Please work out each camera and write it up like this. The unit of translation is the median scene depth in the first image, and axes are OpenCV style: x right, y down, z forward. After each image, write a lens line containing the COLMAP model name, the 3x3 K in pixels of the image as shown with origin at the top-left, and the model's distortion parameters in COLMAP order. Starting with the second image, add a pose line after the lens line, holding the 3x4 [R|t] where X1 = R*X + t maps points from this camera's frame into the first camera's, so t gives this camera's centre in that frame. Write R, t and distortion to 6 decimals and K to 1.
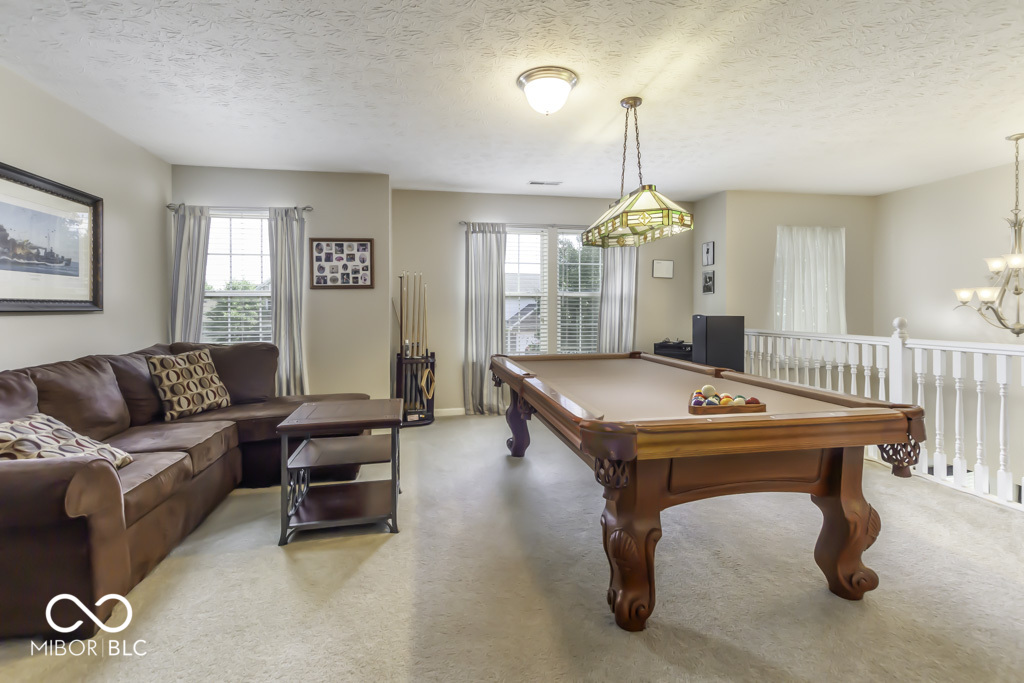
lens RADIAL K [[478.3, 0, 510.8], [0, 478.3, 300.6], [0, 0, 1]] dist [0.008457, 0.000548]
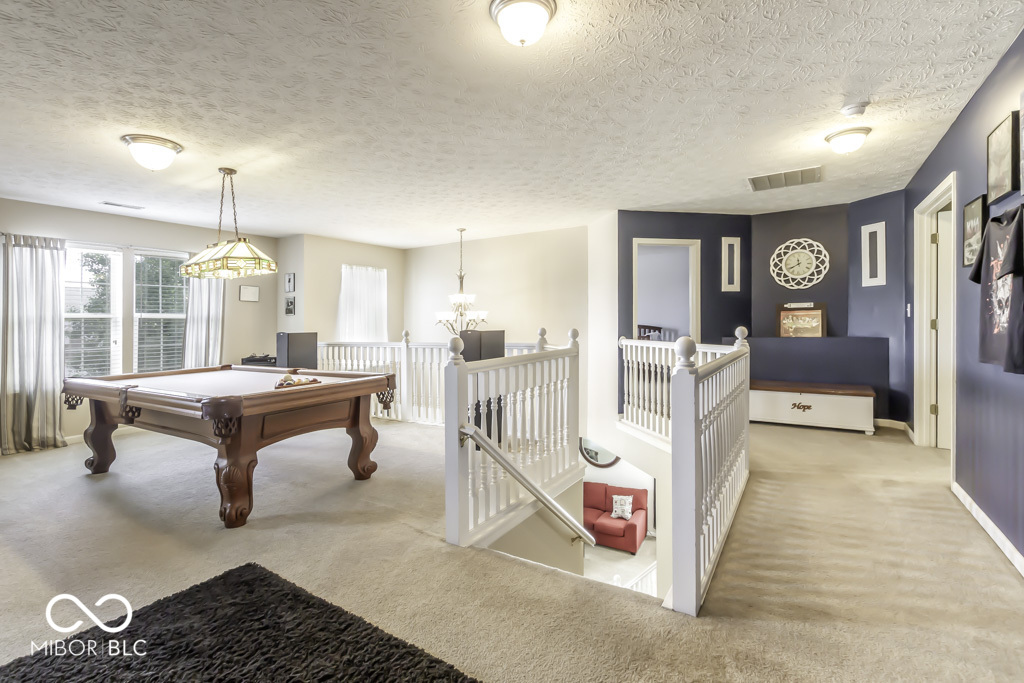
lens RADIAL K [[475.9, 0, 513.1], [0, 475.9, 313.7], [0, 0, 1]] dist [0.003996, -0.000754]
pose [[0.679099, 0.003020, 0.734040, -0.181522], [0.007278, 0.999915, -0.010847, -0.001985], [-0.734010, 0.012708, 0.679020, -0.473643]]
